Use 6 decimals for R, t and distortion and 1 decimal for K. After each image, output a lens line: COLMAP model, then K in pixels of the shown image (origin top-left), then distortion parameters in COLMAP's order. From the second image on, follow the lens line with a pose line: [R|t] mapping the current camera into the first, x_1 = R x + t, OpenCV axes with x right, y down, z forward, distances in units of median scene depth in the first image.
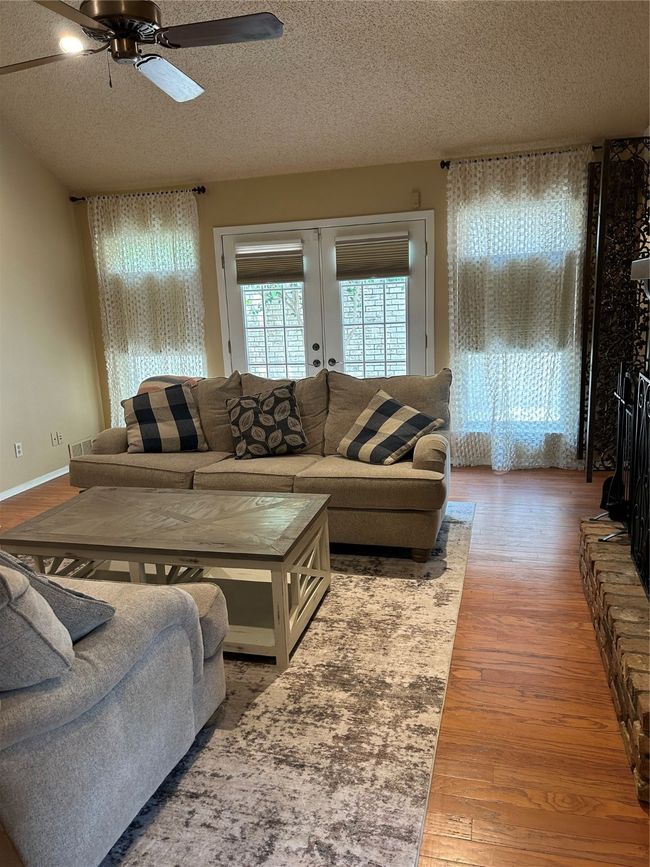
lens RADIAL K [[647.6, 0, 324.7], [0, 647.6, 438.6], [0, 0, 1]] dist [0.039350, -0.052036]
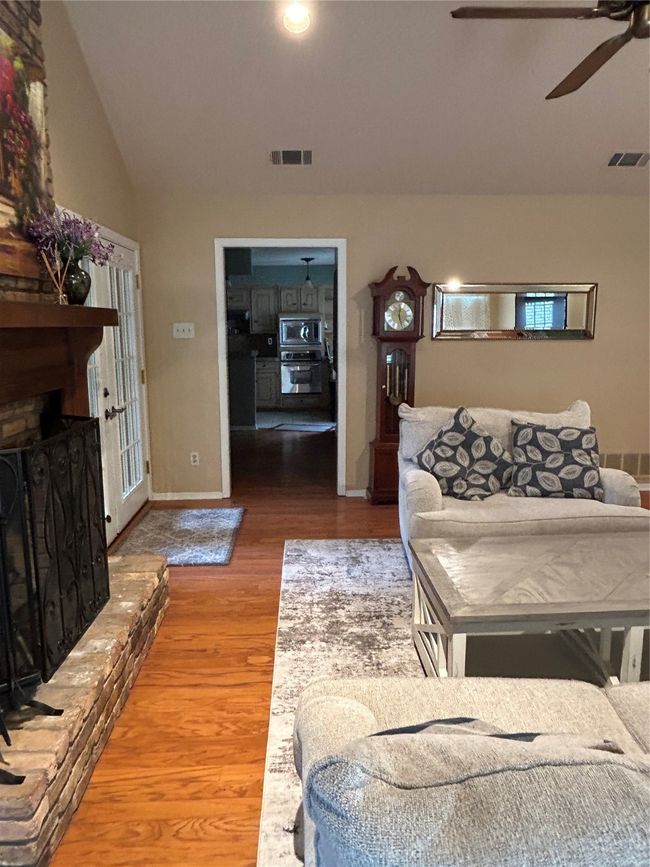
lens RADIAL K [[611.5, 0, 325.0], [0, 611.5, 433.5], [0, 0, 1]] dist [-0.002115, -0.001515]
pose [[-0.951410, 0.105175, -0.289410, 0.391945], [-0.015930, 0.921792, 0.387358, -0.437907], [0.307516, 0.373146, -0.875326, 1.895837]]
